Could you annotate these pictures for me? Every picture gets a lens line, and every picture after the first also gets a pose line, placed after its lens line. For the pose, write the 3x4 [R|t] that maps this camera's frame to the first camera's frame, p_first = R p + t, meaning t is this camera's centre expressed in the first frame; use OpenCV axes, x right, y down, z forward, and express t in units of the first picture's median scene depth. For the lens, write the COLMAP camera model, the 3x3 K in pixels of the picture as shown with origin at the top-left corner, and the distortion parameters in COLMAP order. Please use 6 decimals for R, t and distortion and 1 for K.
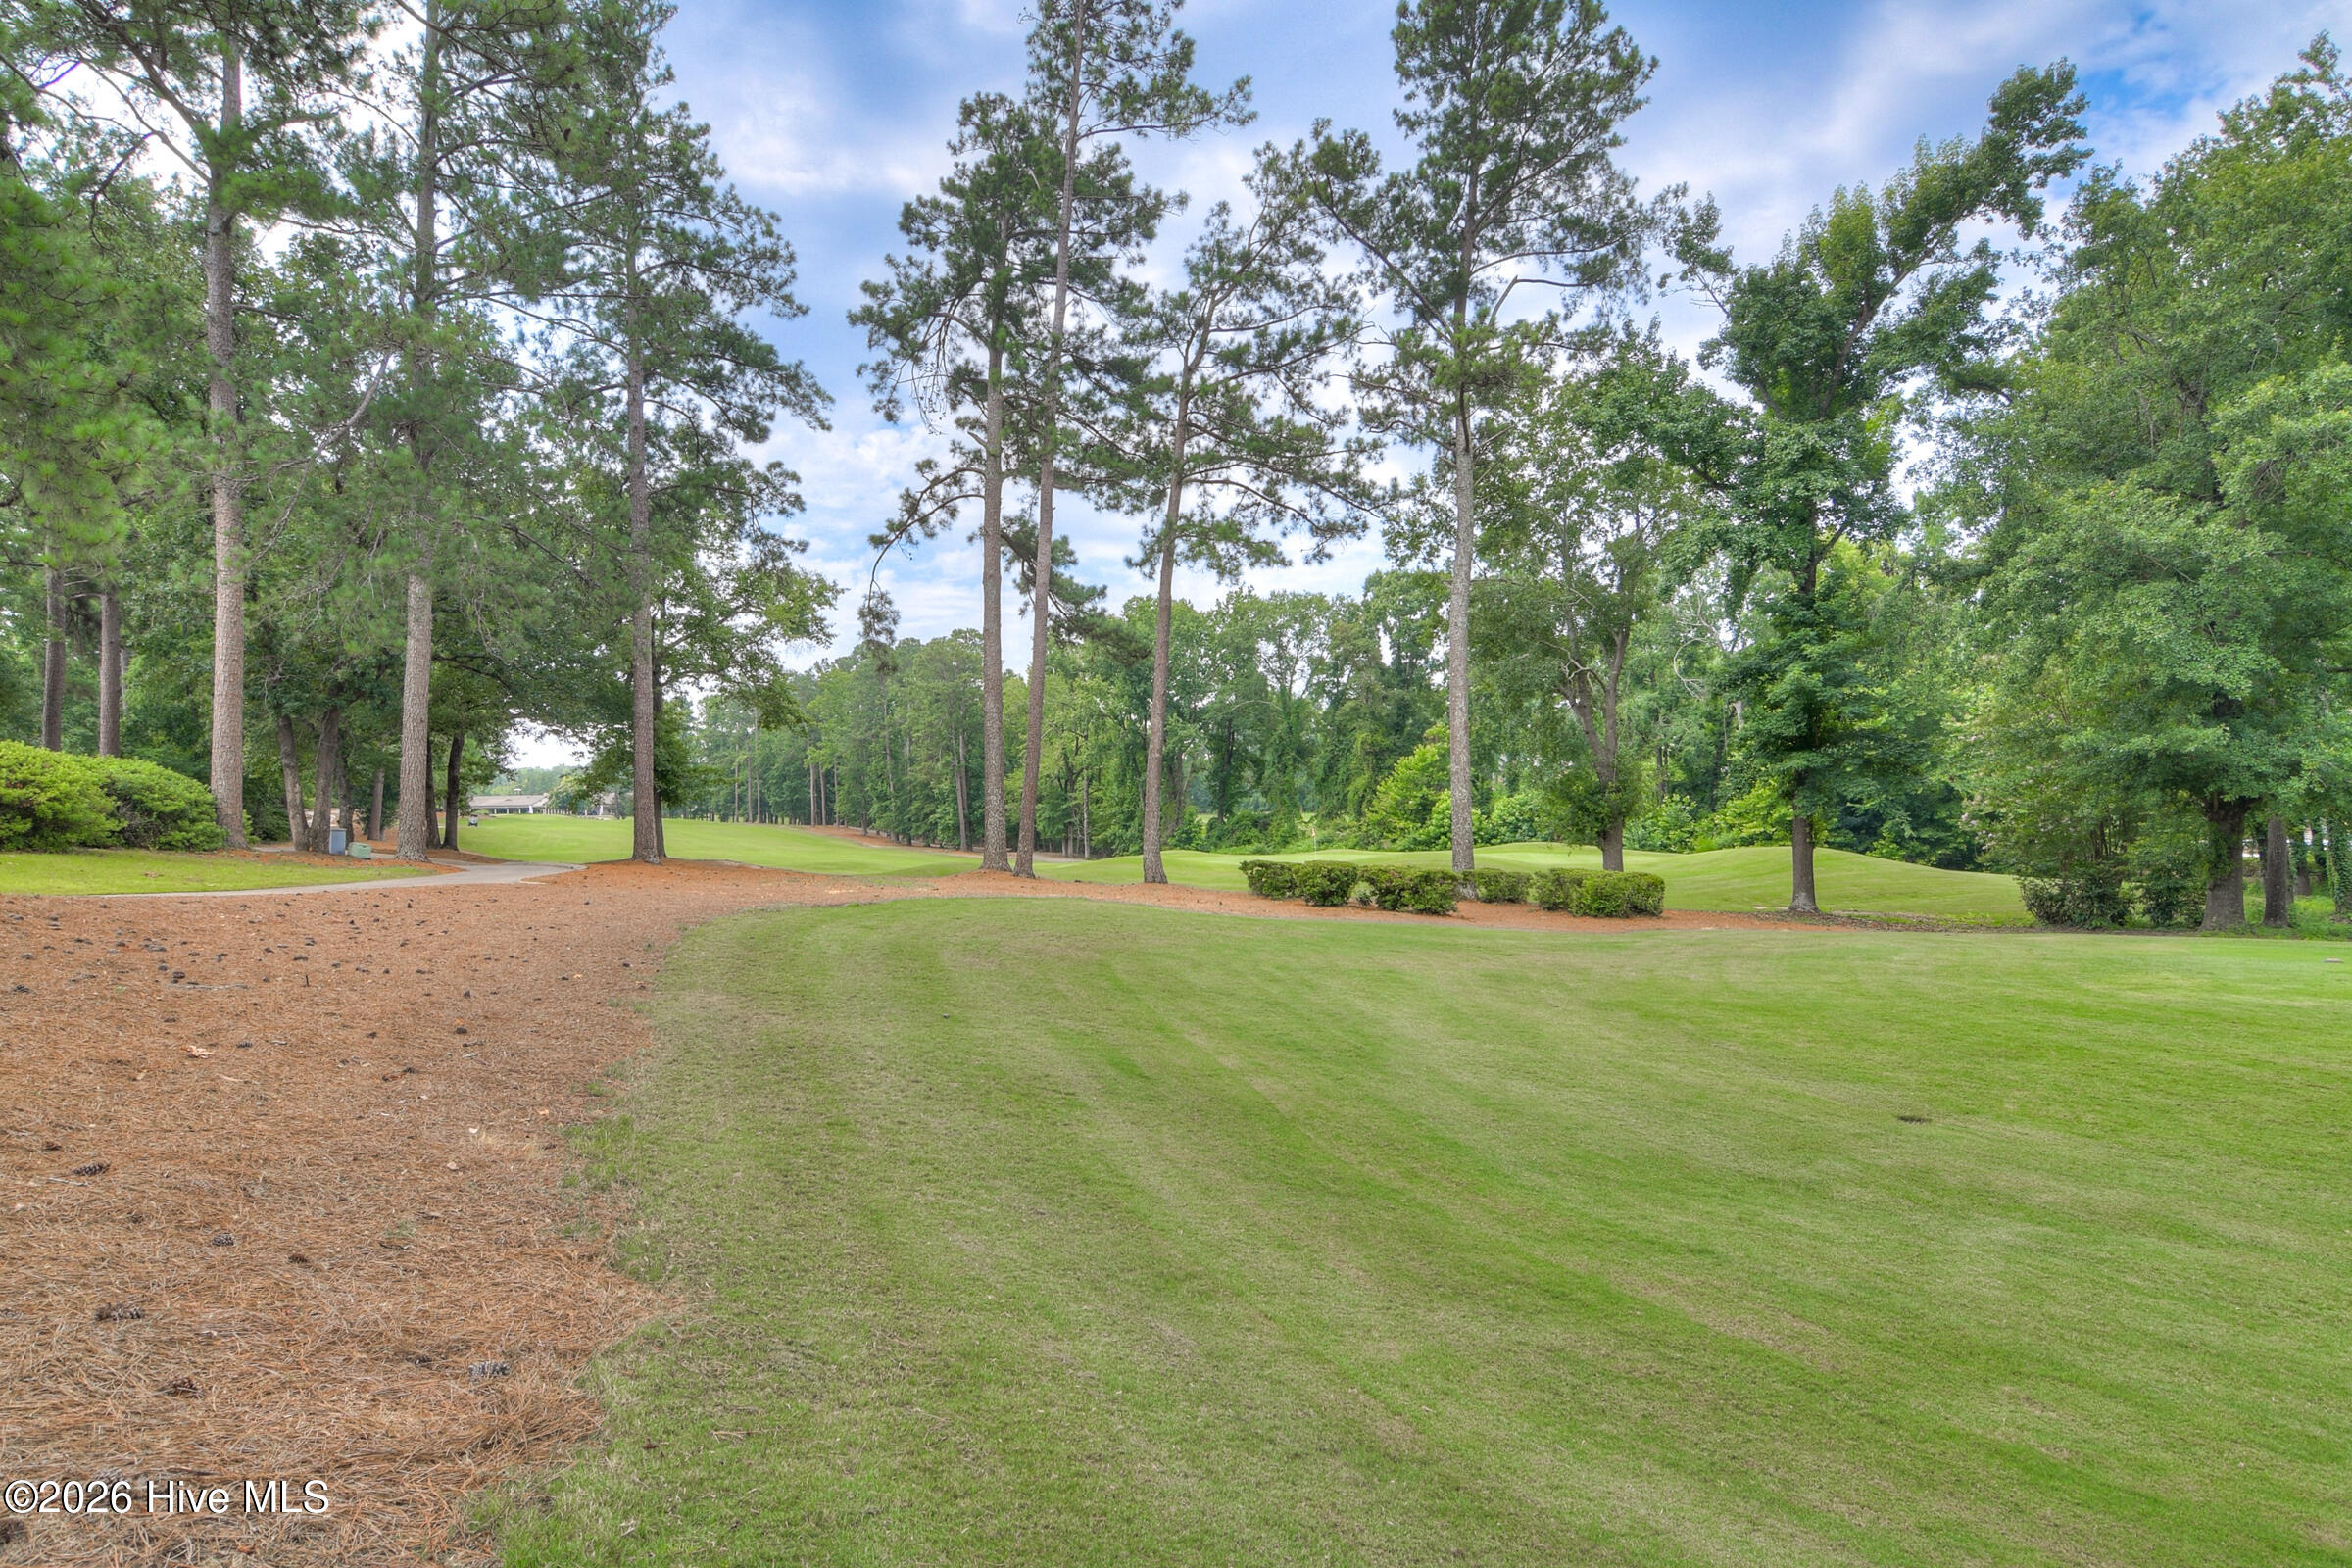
lens RADIAL K [[1227.8, 0, 1176.1], [0, 1227.8, 787.5], [0, 0, 1]] dist [0.000841, 0.000049]
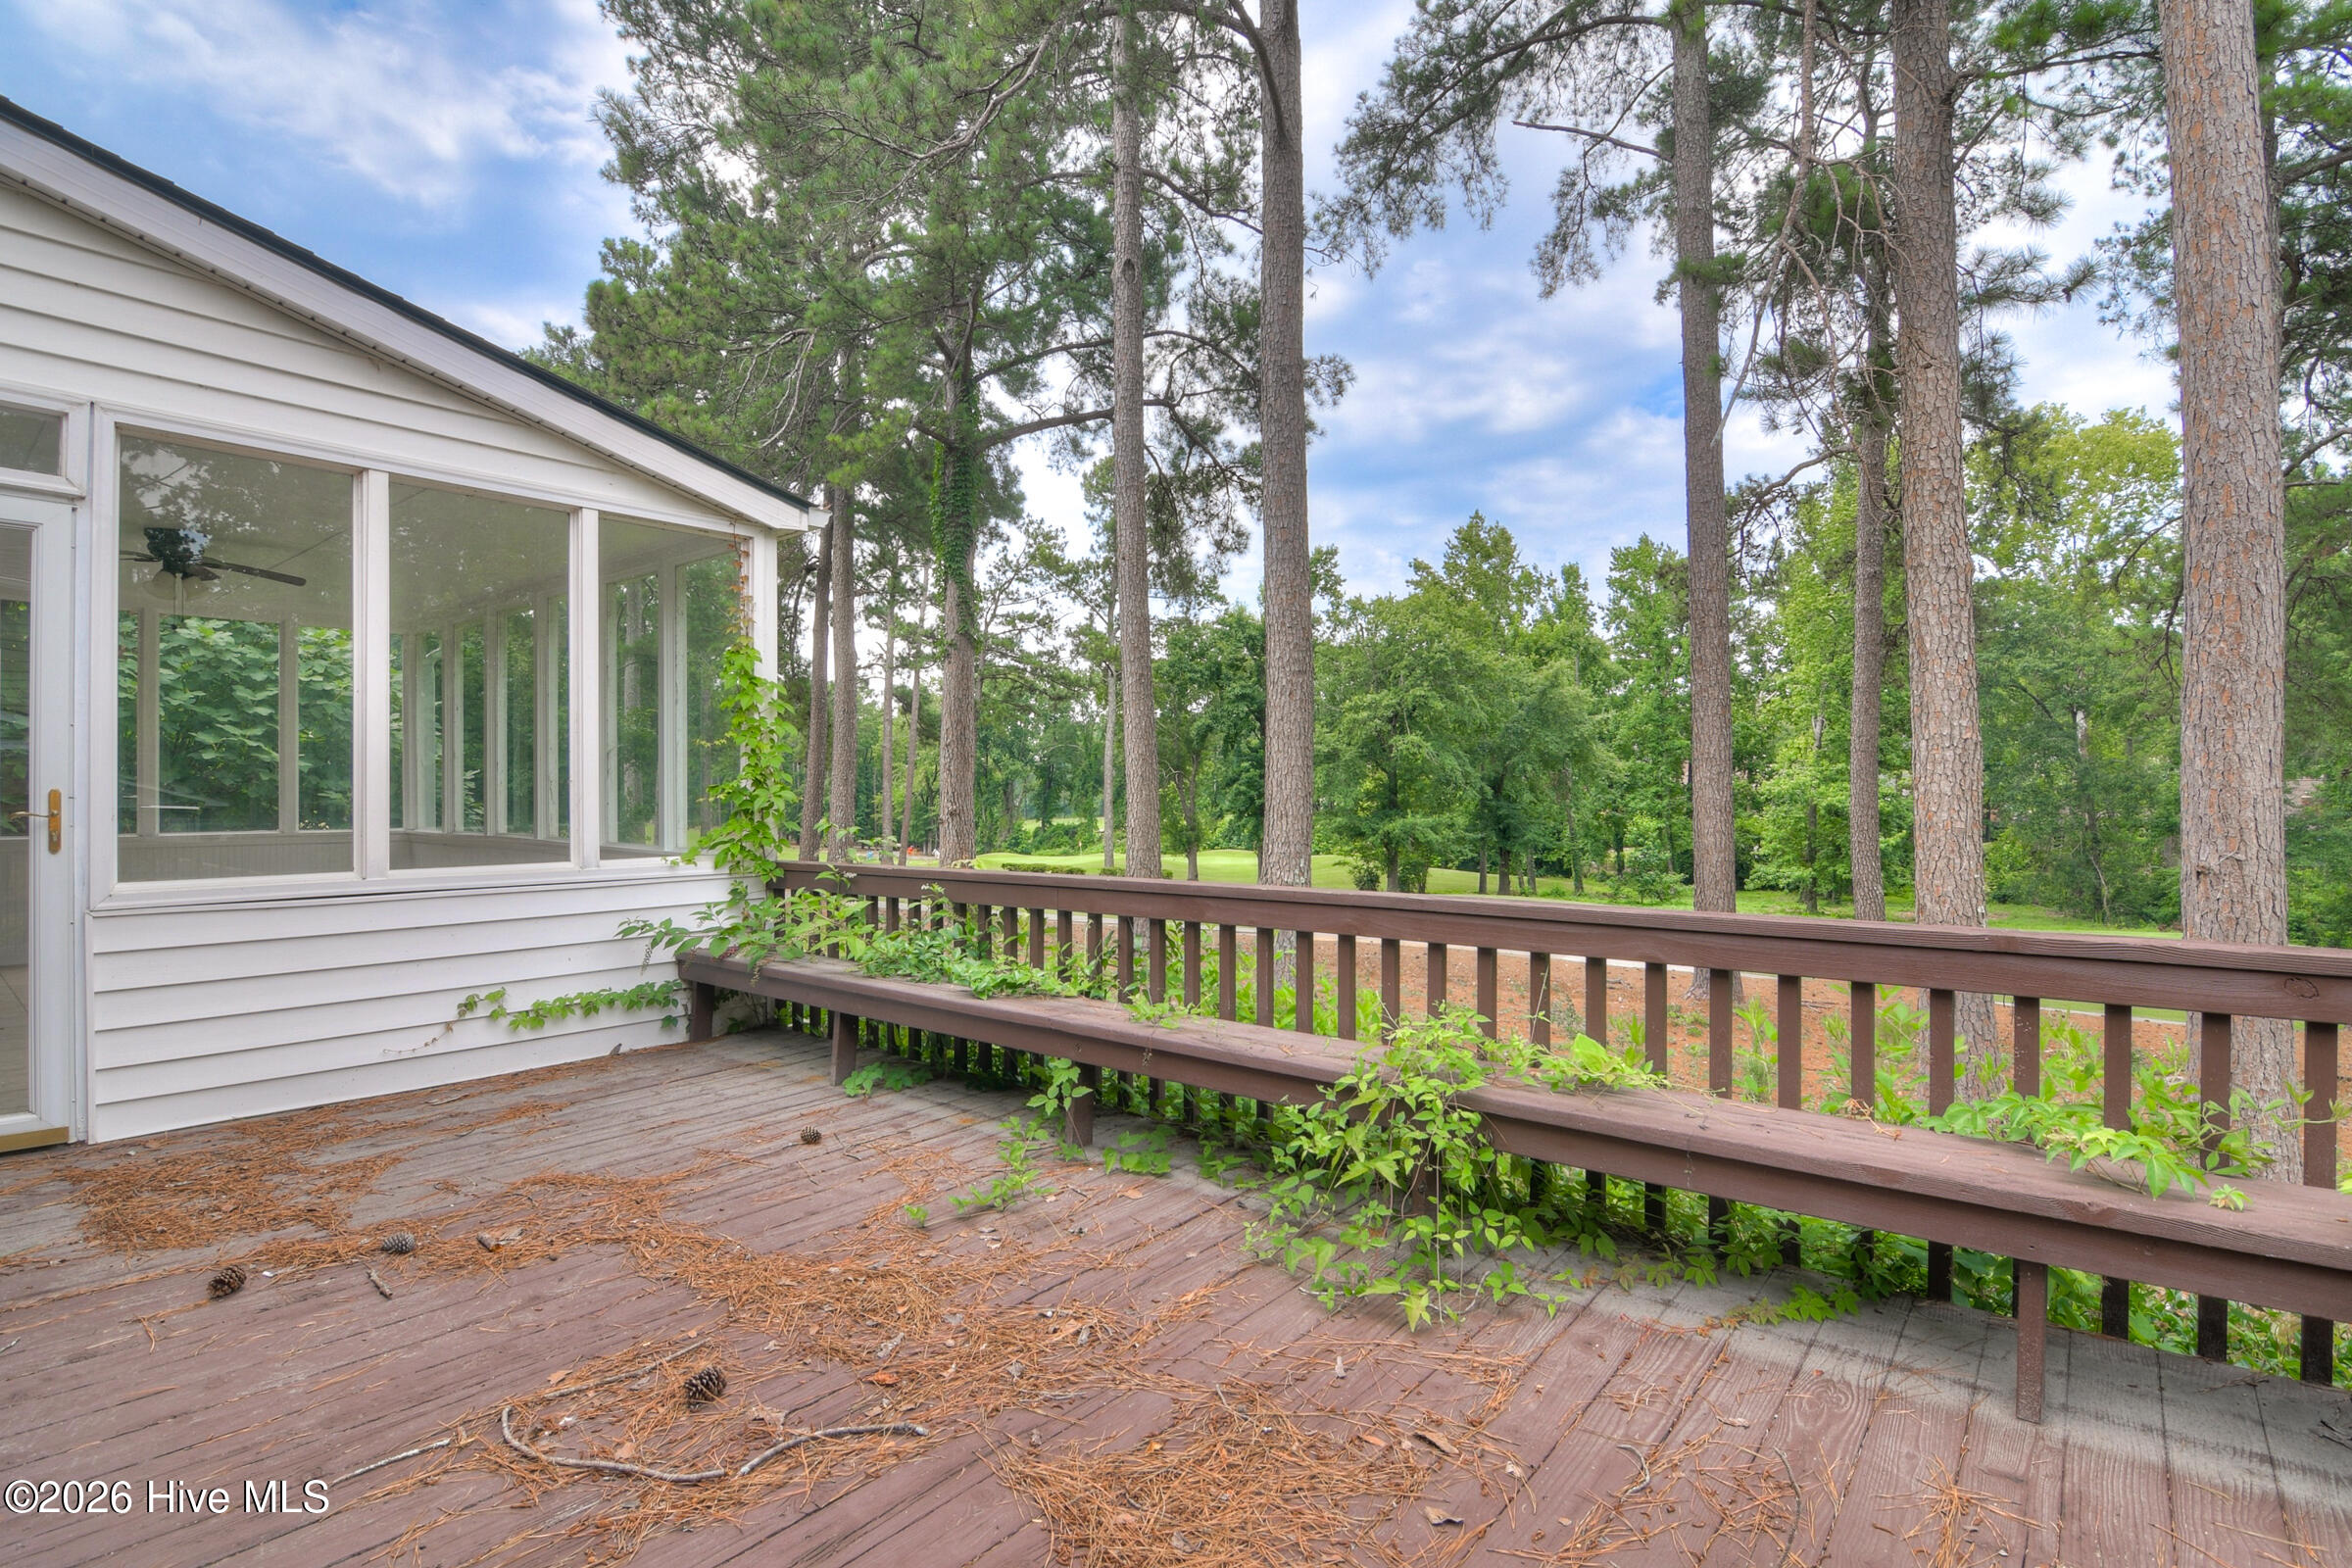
lens RADIAL K [[1112.8, 0, 1175.8], [0, 1112.8, 789.0], [0, 0, 1]] dist [-0.000459, -0.000004]
pose [[0.991047, 0.010550, 0.133098, 0.070394], [-0.010375, 0.999944, -0.002010, -0.057473], [-0.133112, 0.000611, 0.991101, -0.816534]]
